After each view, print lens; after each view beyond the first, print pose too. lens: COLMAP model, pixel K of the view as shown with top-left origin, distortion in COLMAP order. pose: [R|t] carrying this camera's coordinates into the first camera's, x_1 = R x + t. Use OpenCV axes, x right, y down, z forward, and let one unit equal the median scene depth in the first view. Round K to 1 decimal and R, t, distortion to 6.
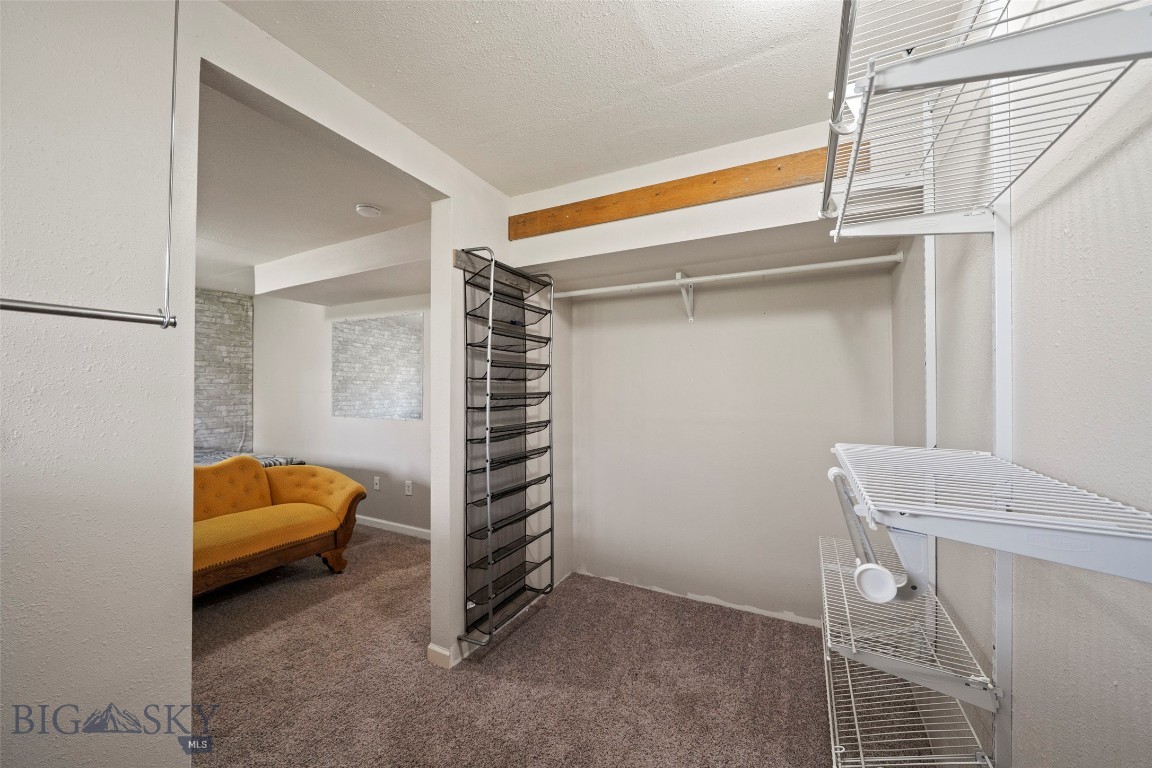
lens RADIAL K [[439.4, 0, 576.9], [0, 439.4, 383.9], [0, 0, 1]] dist [0.002529, -0.000201]
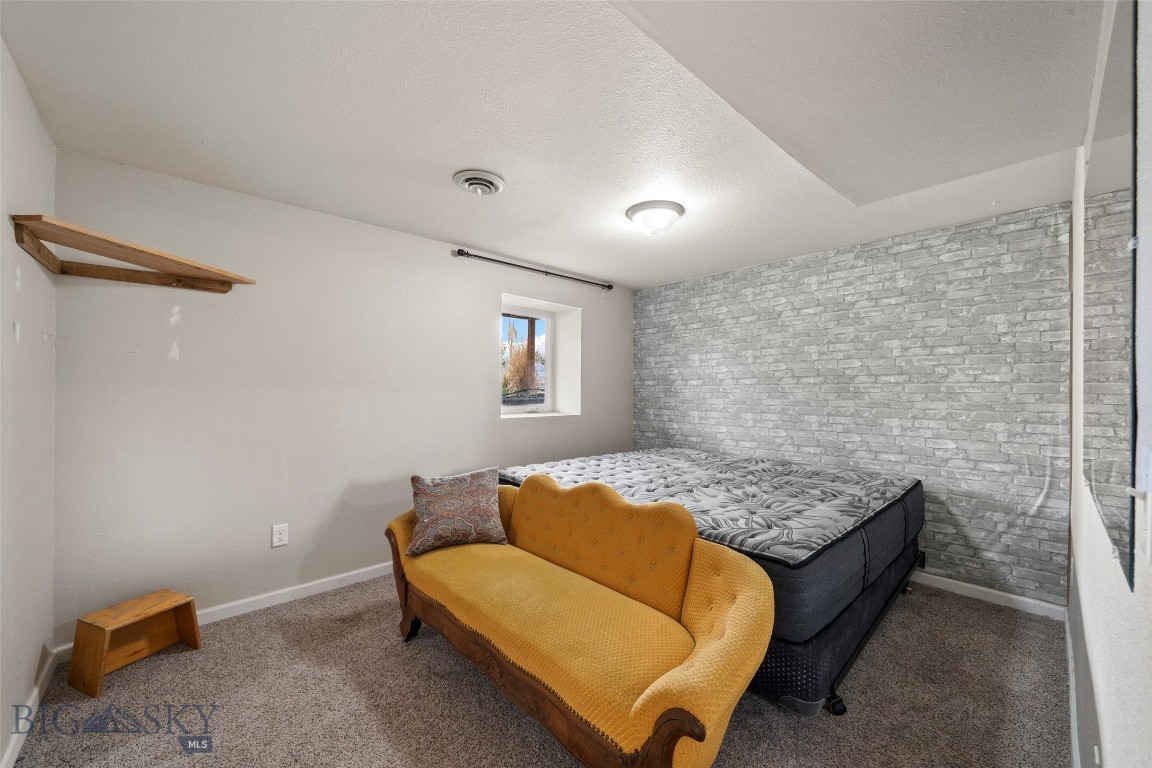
lens RADIAL K [[439.4, 0, 581.4], [0, 439.4, 387.7], [0, 0, 1]] dist [0.002529, -0.000201]
pose [[-0.334955, -0.003859, -0.942226, -0.108509], [0.004229, 0.999975, -0.005598, 0.006726], [0.942225, -0.005860, -0.334930, 0.691243]]
